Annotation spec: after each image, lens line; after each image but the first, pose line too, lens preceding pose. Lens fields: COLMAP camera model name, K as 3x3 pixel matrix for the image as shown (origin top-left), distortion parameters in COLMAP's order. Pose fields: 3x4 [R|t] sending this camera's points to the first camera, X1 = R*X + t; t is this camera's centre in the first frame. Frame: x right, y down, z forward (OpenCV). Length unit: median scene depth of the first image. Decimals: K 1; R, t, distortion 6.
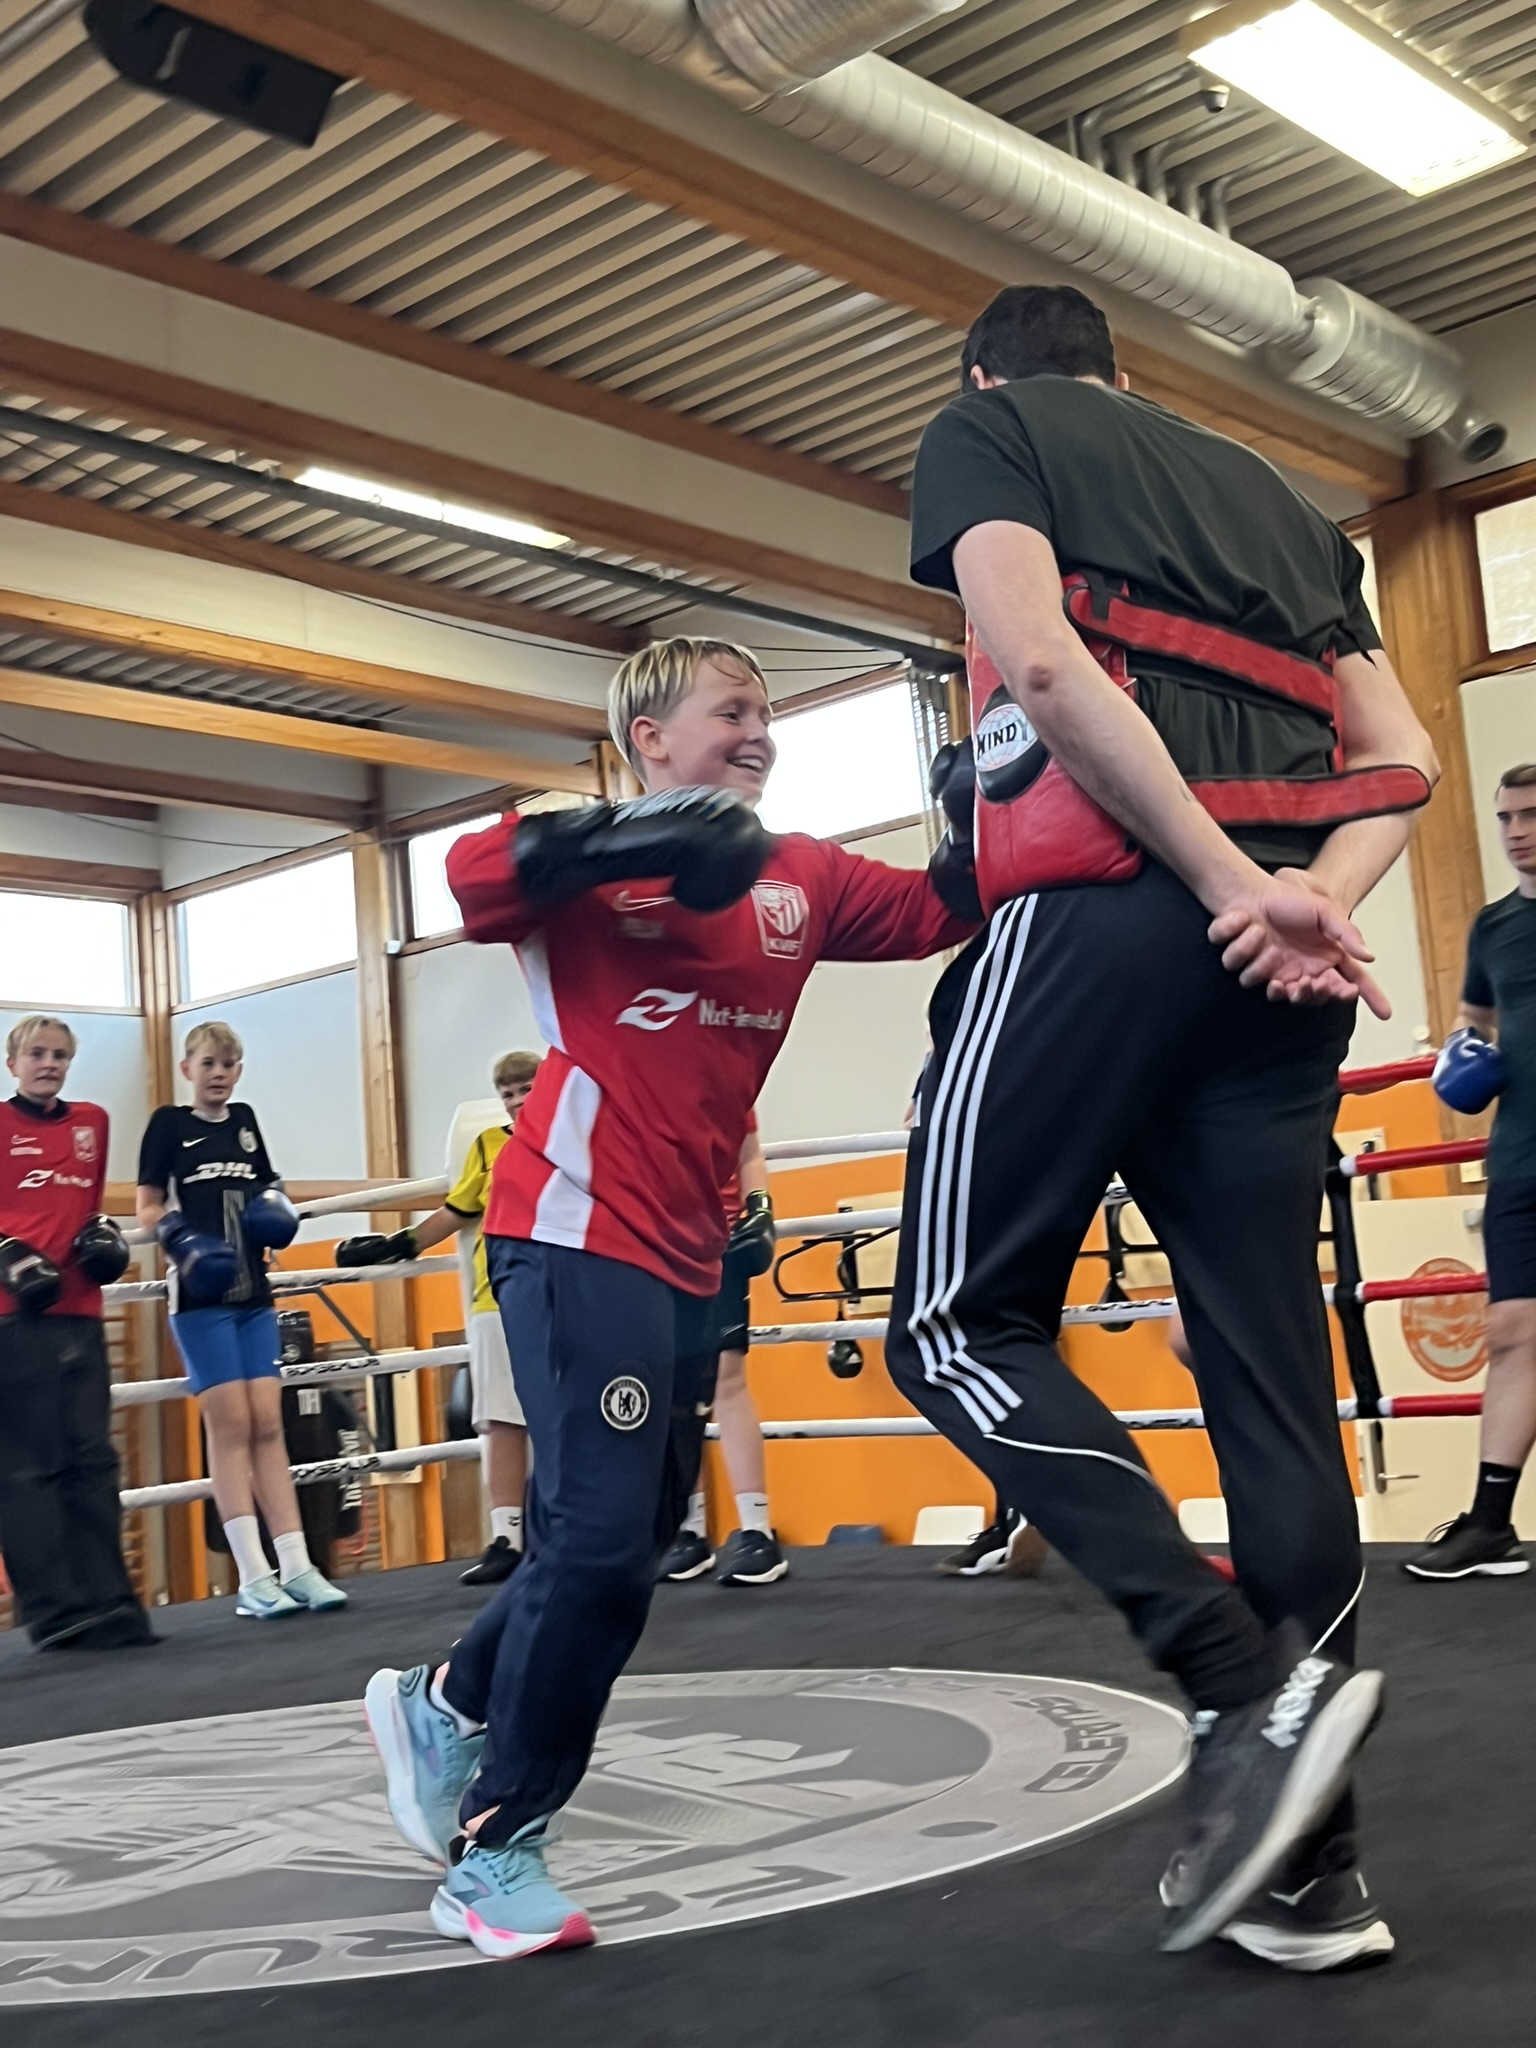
lens RADIAL K [[2493.2, 0, 769.0], [0, 2493.2, 1017.0], [0, 0, 1]] dist [0.042531, -0.116607]
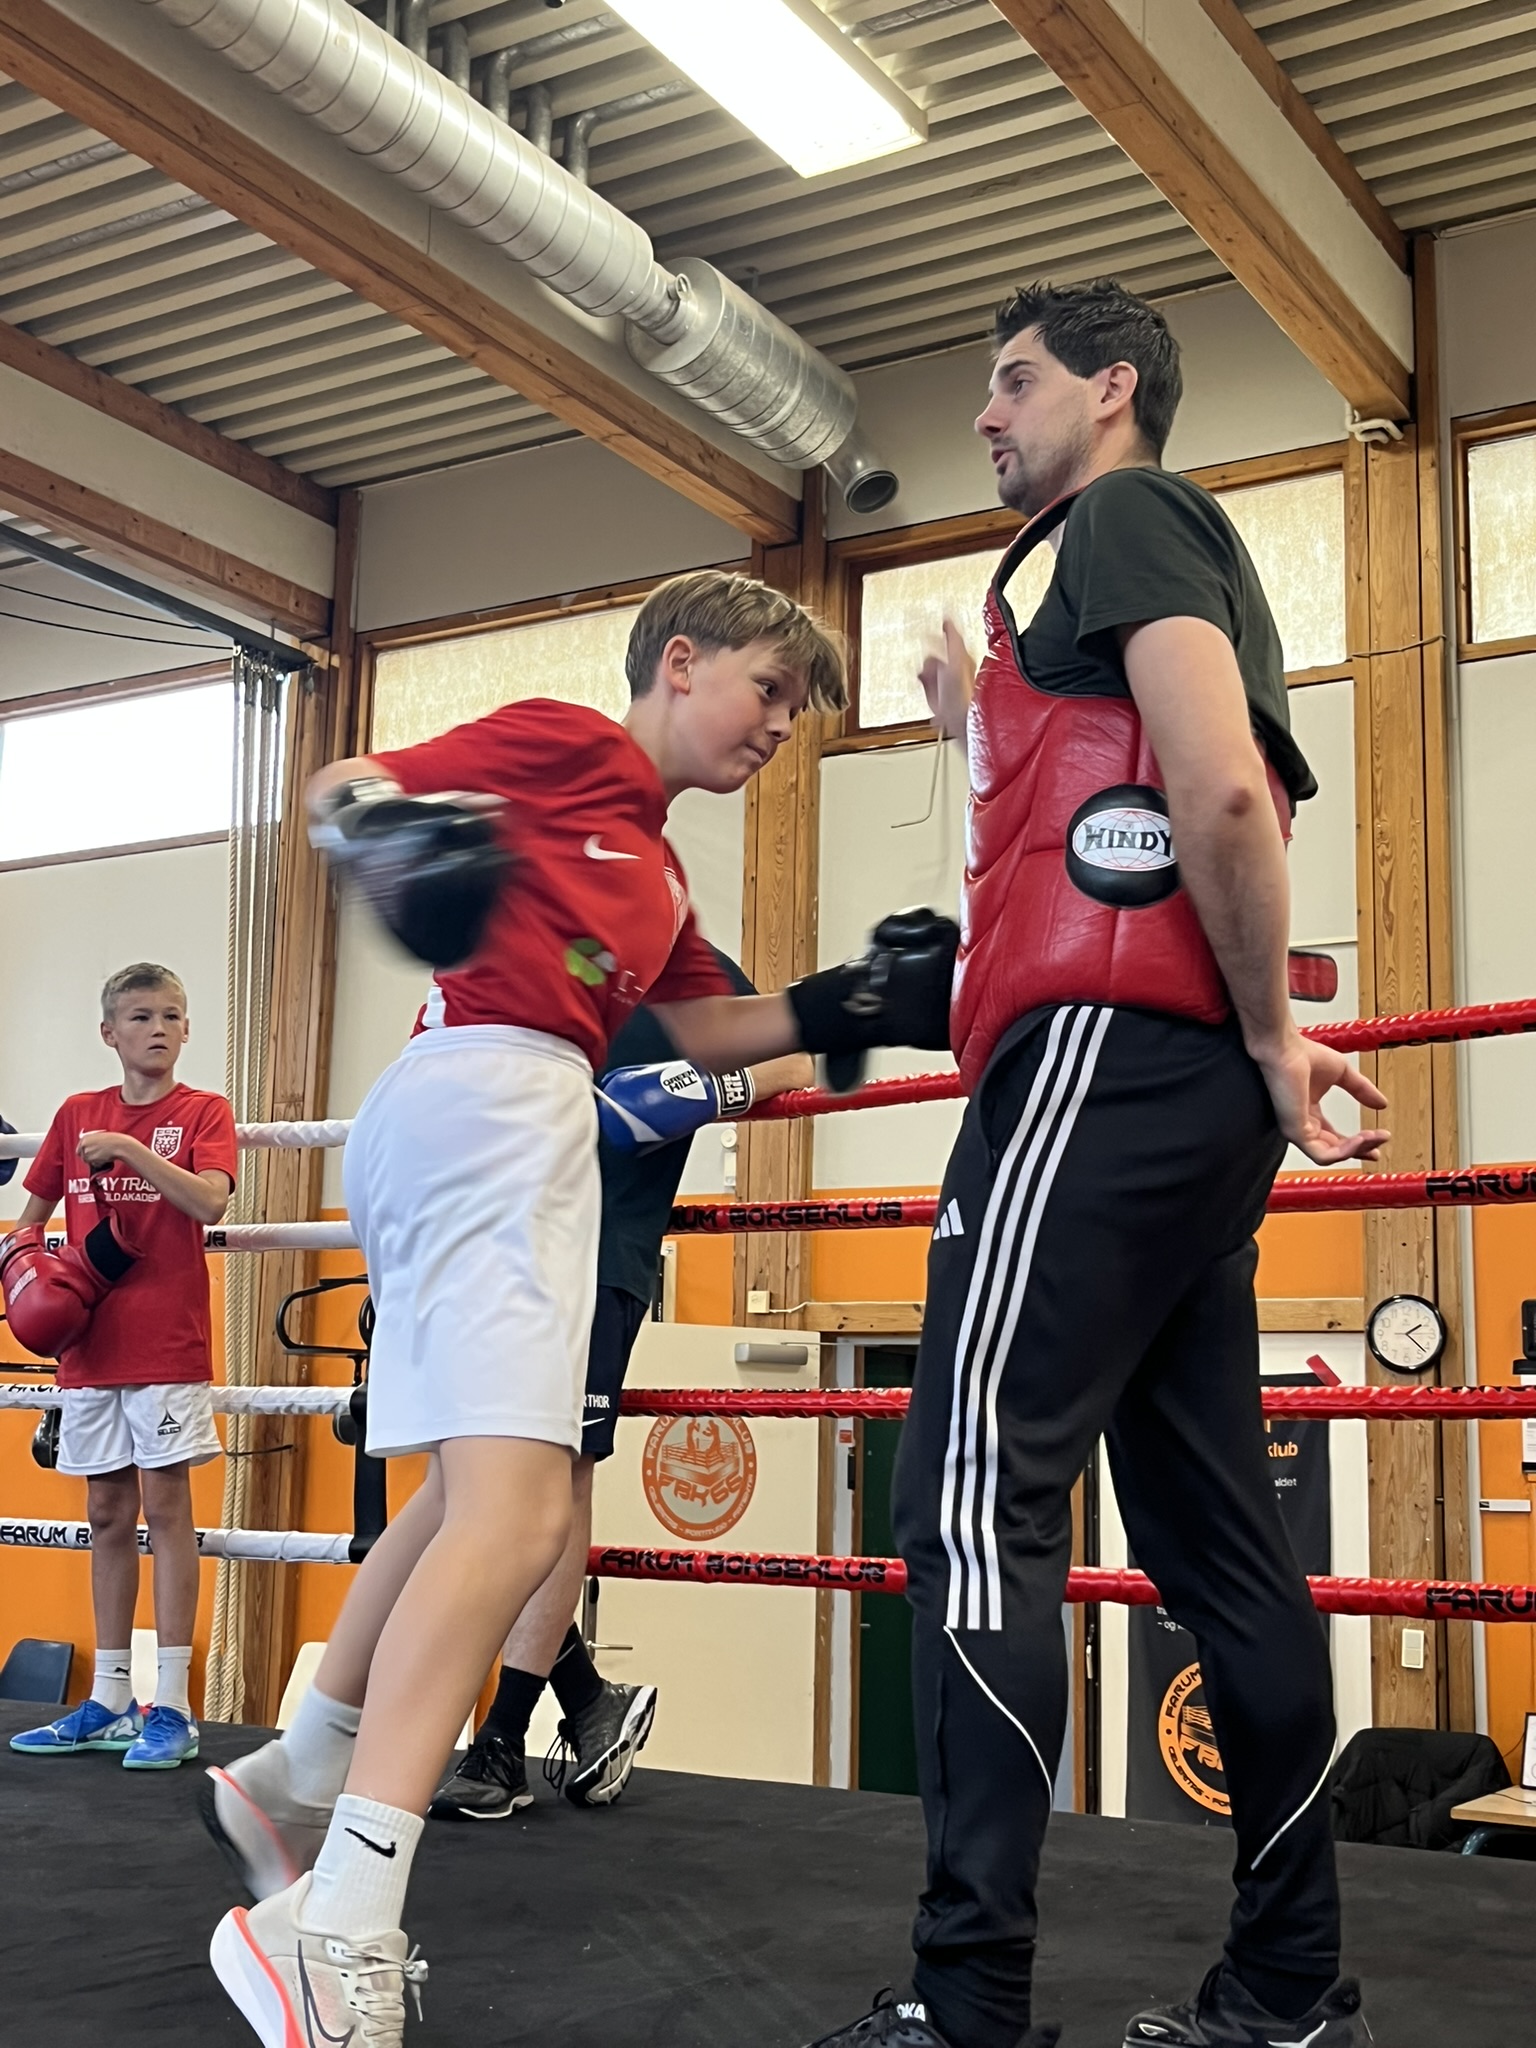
lens RADIAL K [[2501.0, 0, 746.7], [0, 2501.0, 1007.2], [0, 0, 1]] dist [0.132301, -0.462105]
pose [[0.976855, 0.134719, 0.166147, 0.125974], [-0.126845, 0.990273, -0.057175, 0.011071], [-0.172234, 0.034777, 0.984442, 0.139774]]
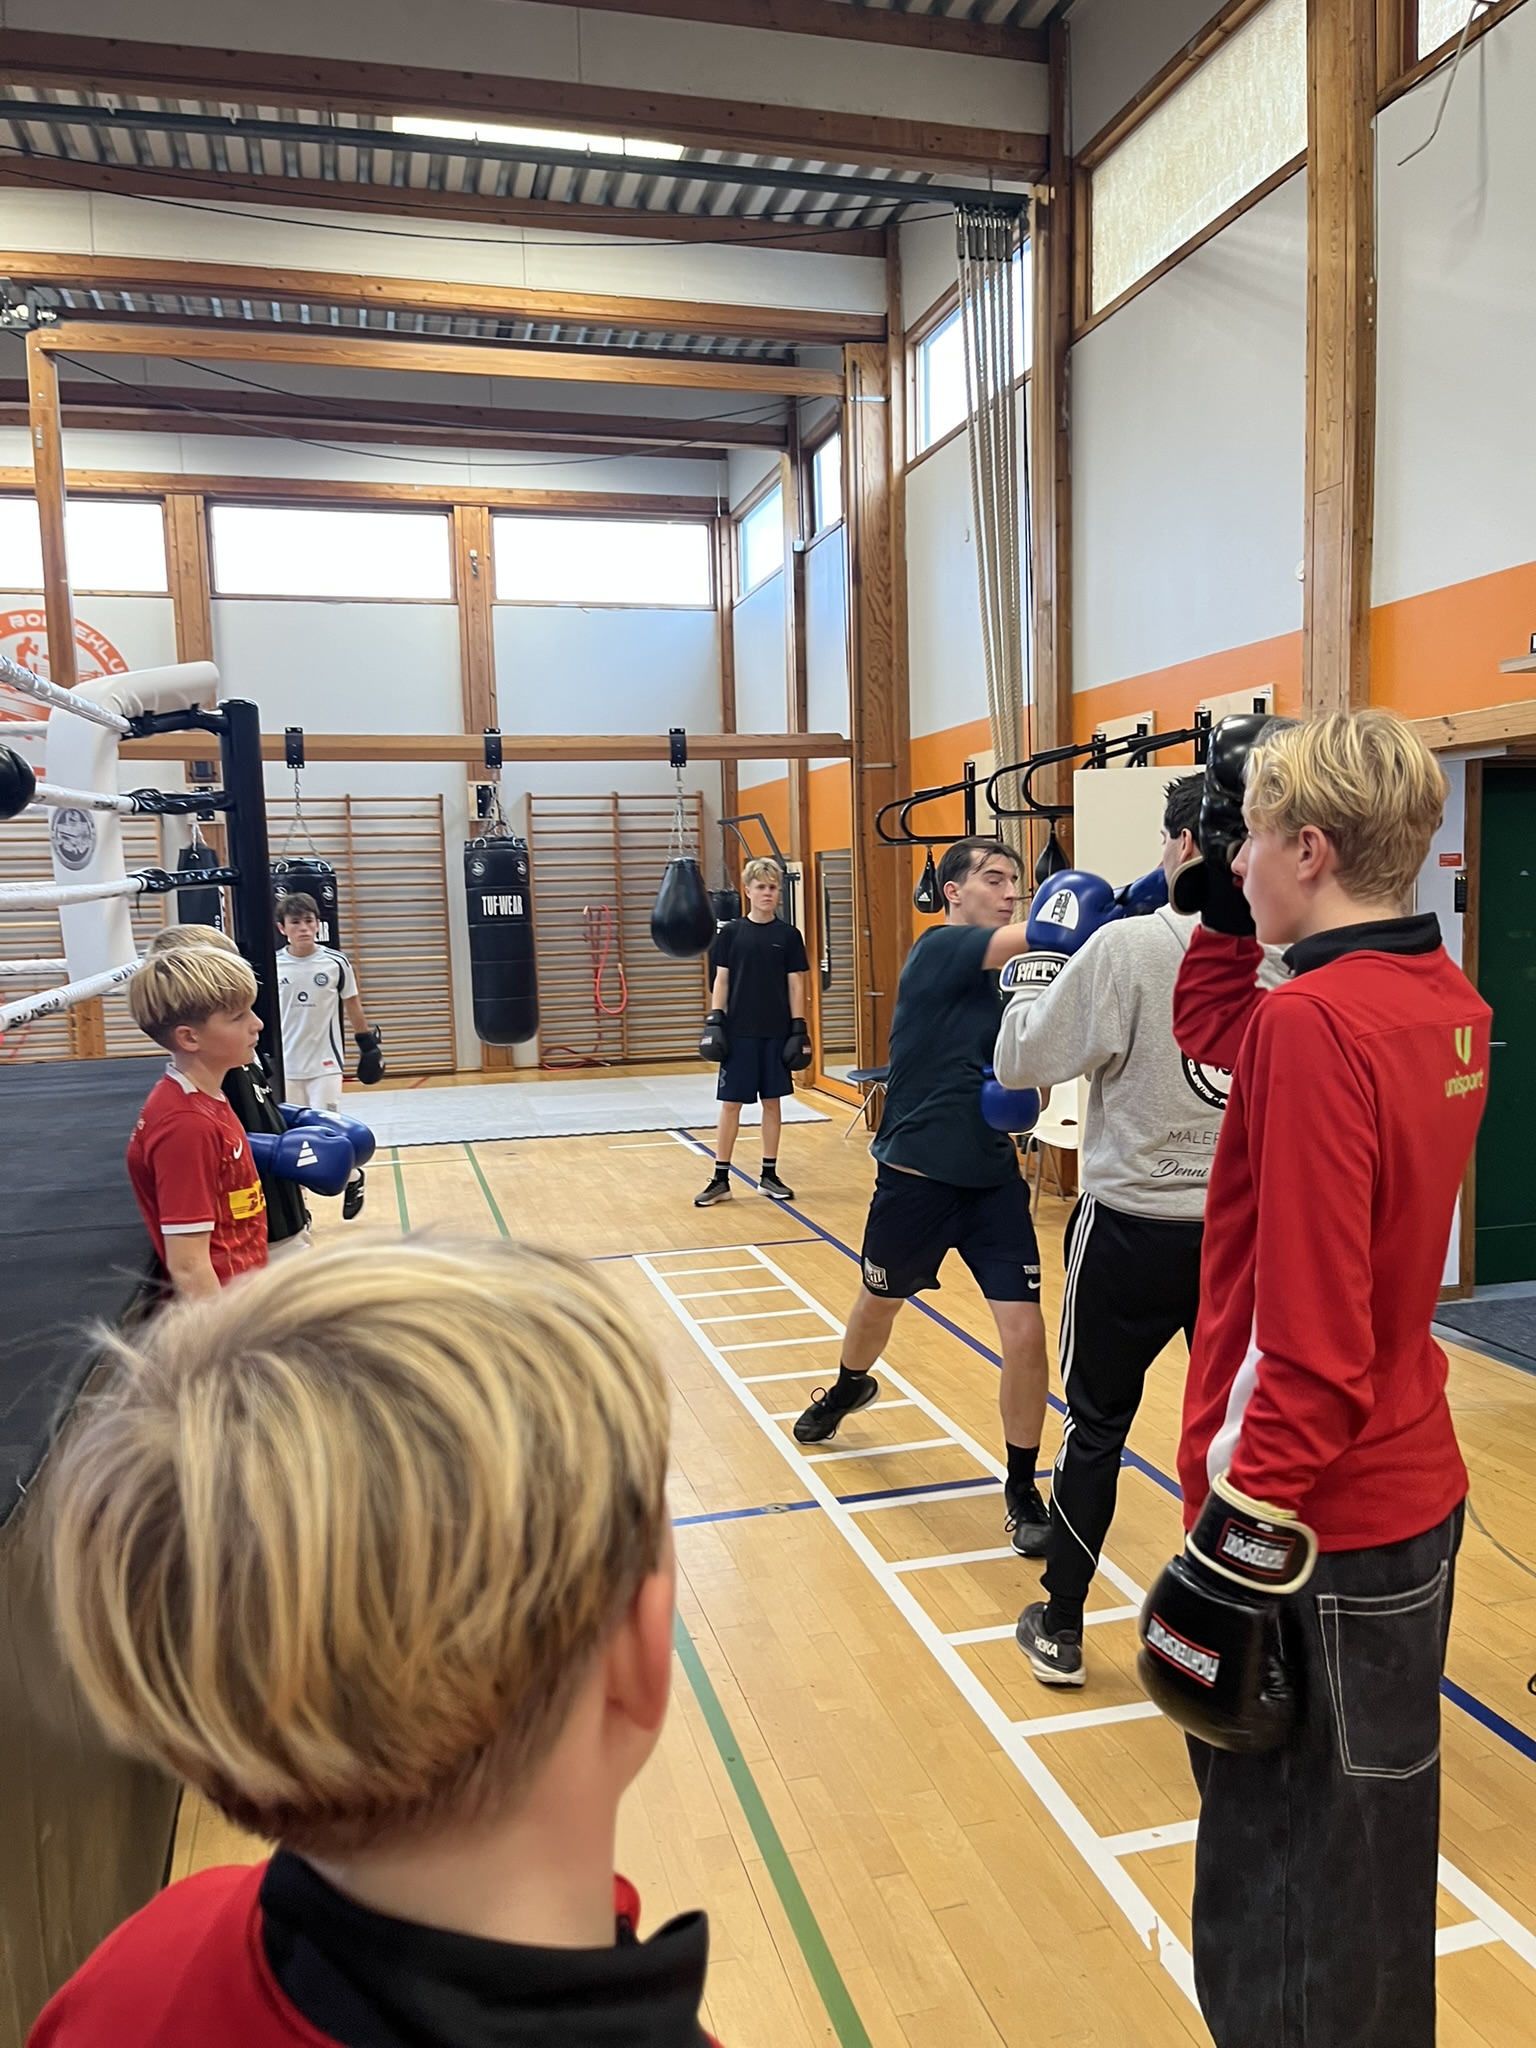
lens RADIAL K [[1532.1, 0, 770.2], [0, 1532.1, 1069.6], [0, 0, 1]] dist [0.029319, -0.066164]
pose [[0.843724, 0.117838, -0.523682, 0.448865], [0.034929, 0.961485, 0.272628, 0.023790], [0.535639, -0.248315, 0.807112, 0.472973]]
